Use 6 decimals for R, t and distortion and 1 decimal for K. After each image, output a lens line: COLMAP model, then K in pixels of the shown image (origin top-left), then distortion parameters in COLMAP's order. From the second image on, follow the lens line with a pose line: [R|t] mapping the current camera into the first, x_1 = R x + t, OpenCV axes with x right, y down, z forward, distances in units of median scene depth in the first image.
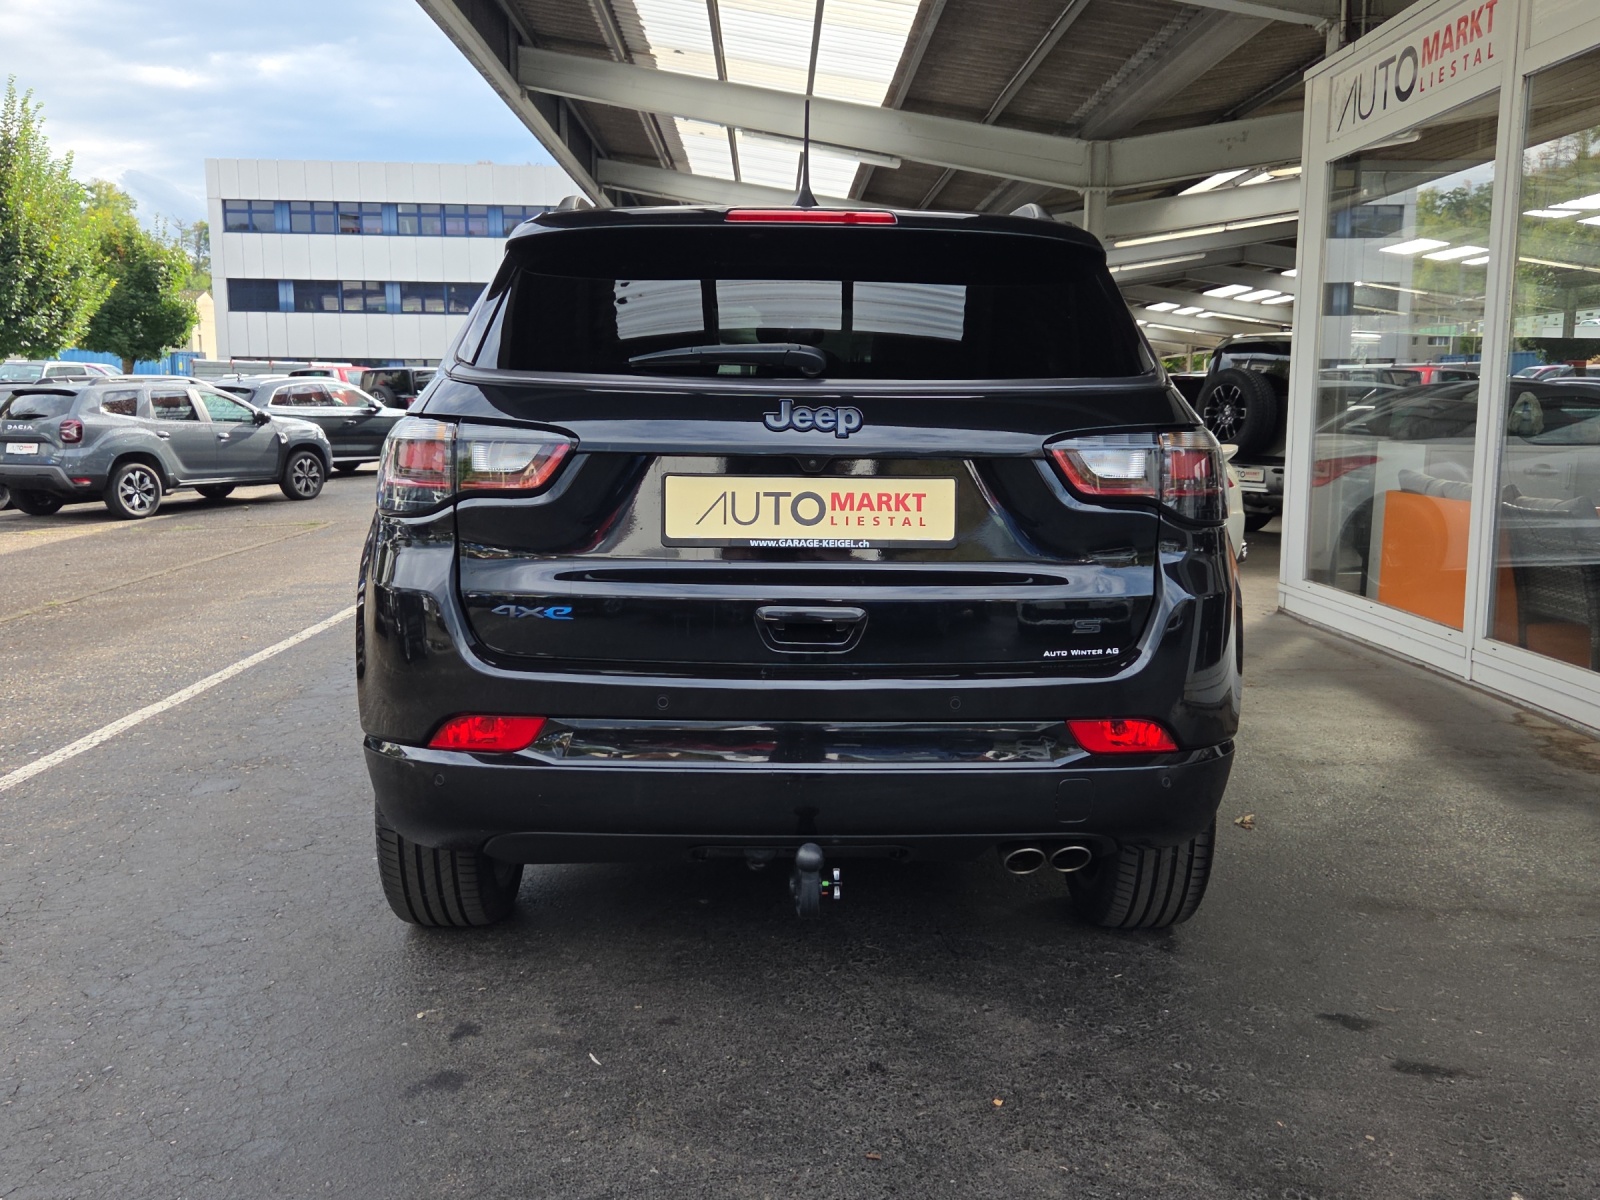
lens RADIAL K [[1422.2, 0, 829.0], [0, 1422.2, 604.9], [0, 0, 1]] dist [0.080547, -0.064150]
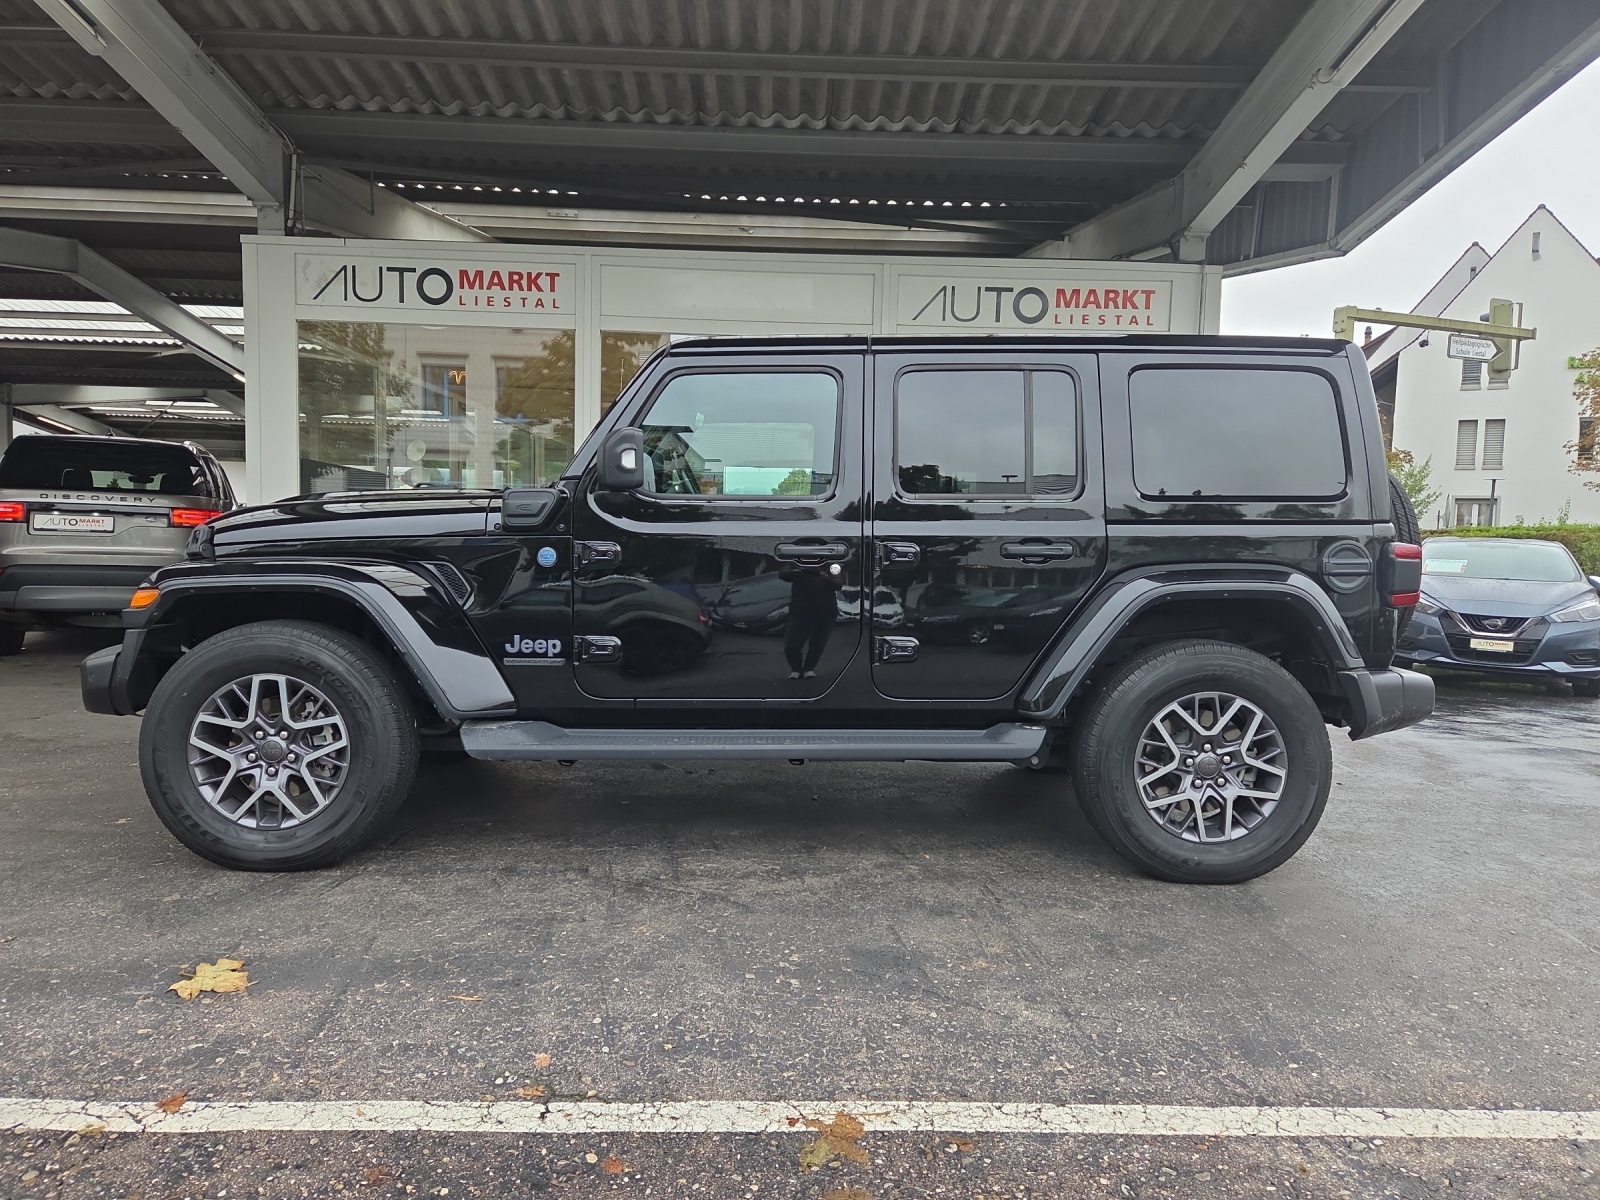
lens RADIAL K [[1065.9, 0, 795.7], [0, 1065.9, 593.4], [0, 0, 1]] dist [0.080254, -0.070057]
pose [[0.026489, -0.063239, 0.997647, -0.543066], [0.116397, 0.991404, 0.059752, -0.070126], [-0.992850, 0.114540, 0.033622, 0.515437]]
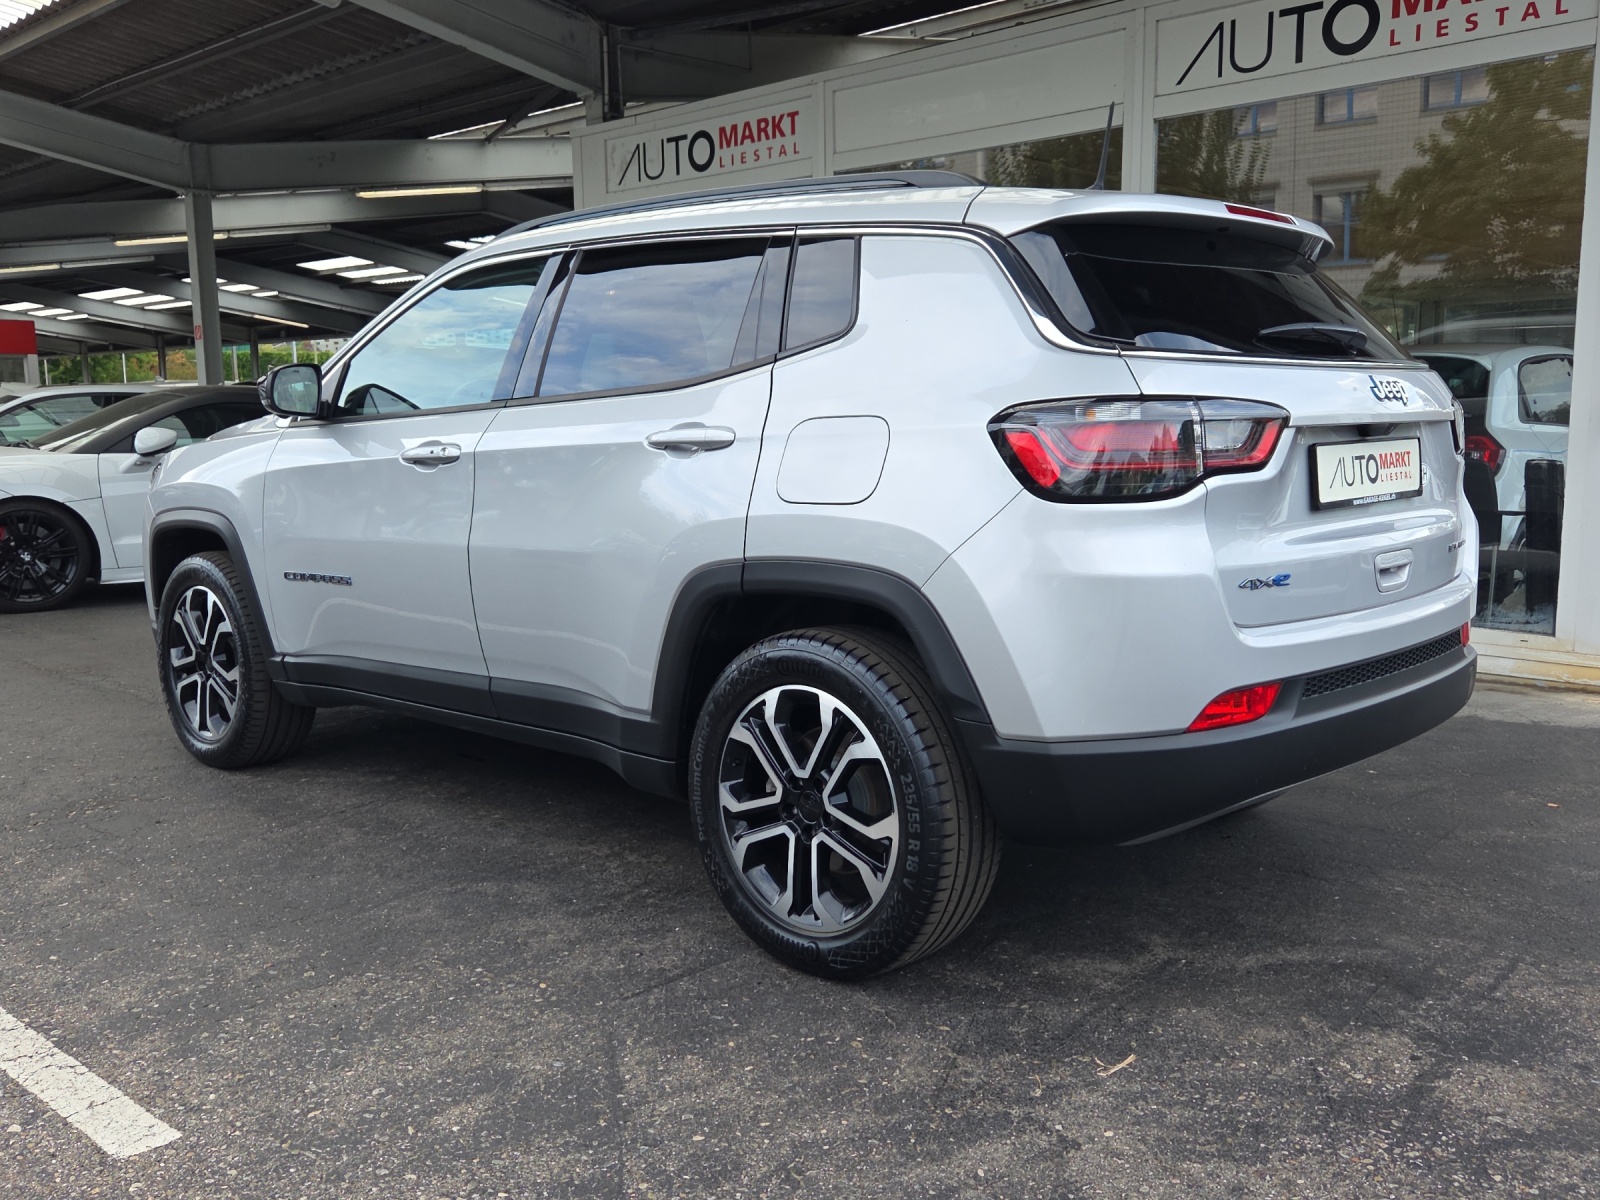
lens RADIAL K [[1426.6, 0, 819.3], [0, 1426.6, 592.7], [0, 0, 1]] dist [0.093200, -0.102315]
pose [[0.709464, -0.103180, 0.697148, -0.378006], [0.113833, 0.993012, 0.031124, 0.000634], [-0.695487, 0.057277, 0.716252, 0.014966]]
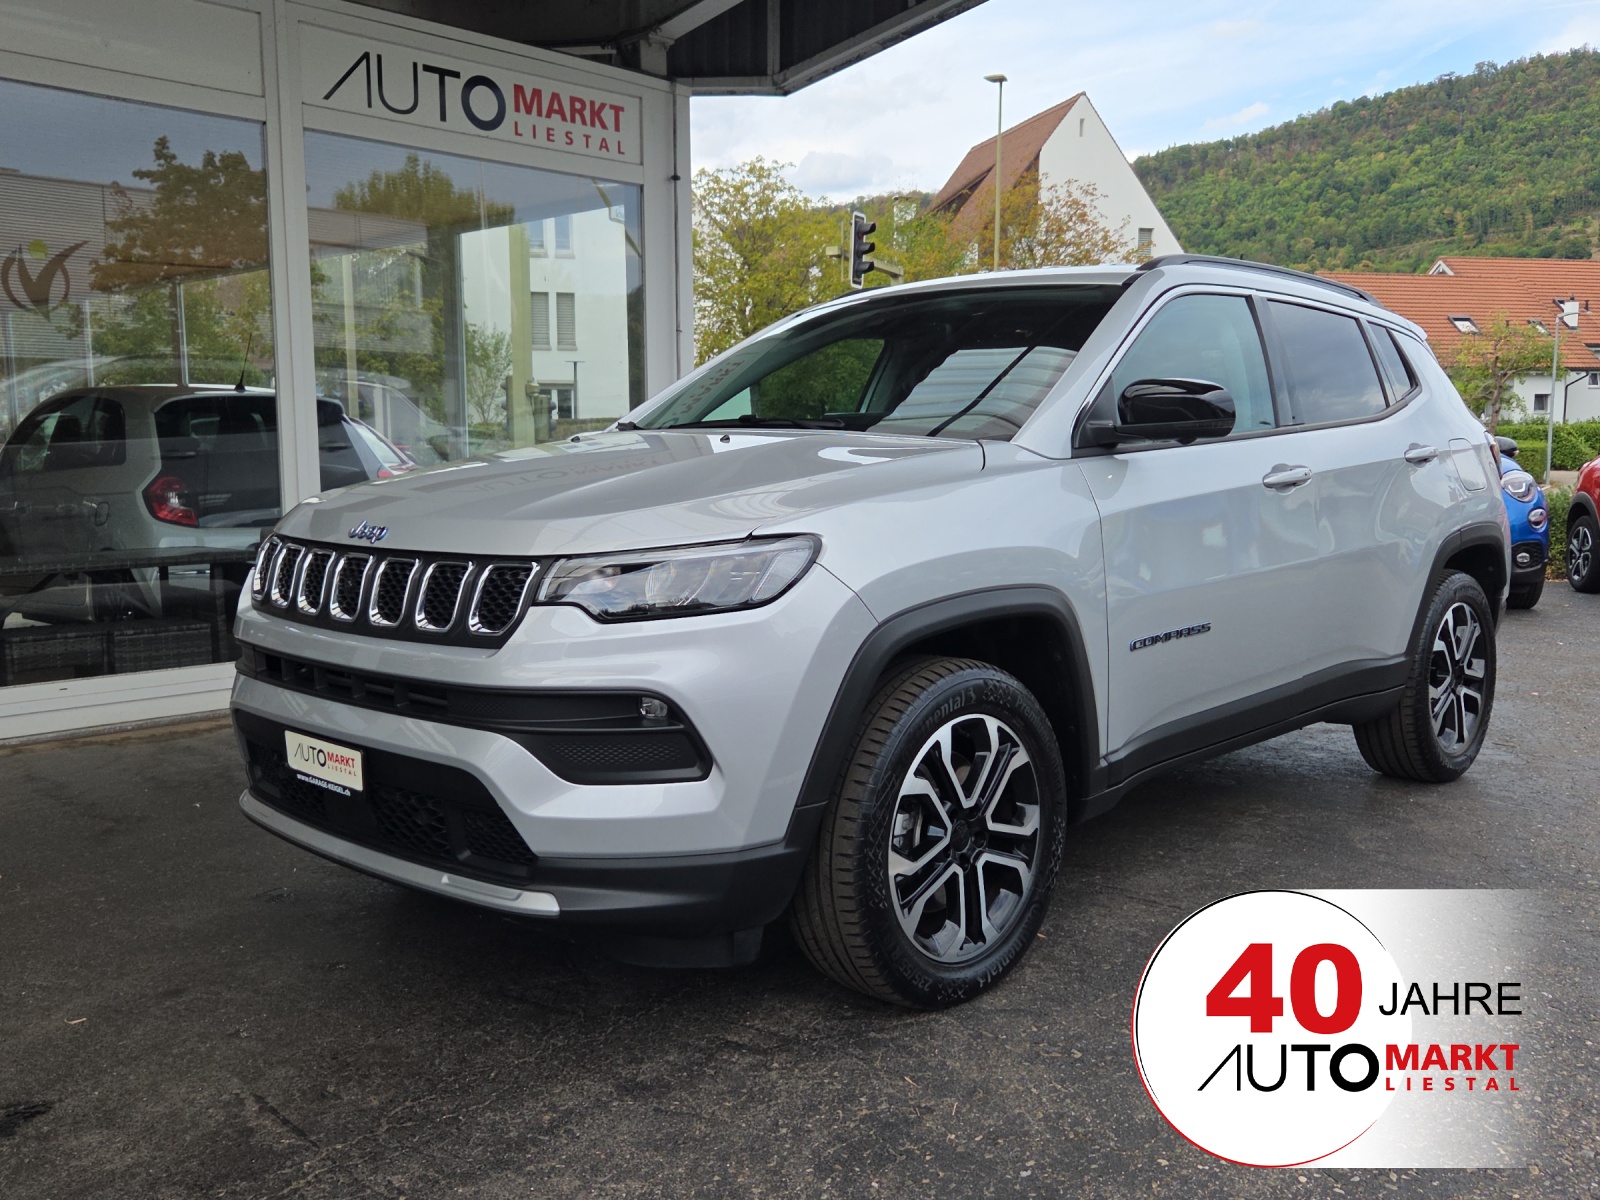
lens RADIAL K [[1435.3, 0, 781.5], [0, 1435.3, 604.1], [0, 0, 1]] dist [0.074572, -0.053323]
pose [[-0.682060, -0.084972, 0.726343, -0.377195], [0.105189, 0.971499, 0.212427, -0.110388], [-0.723691, 0.221291, -0.653683, 0.794462]]
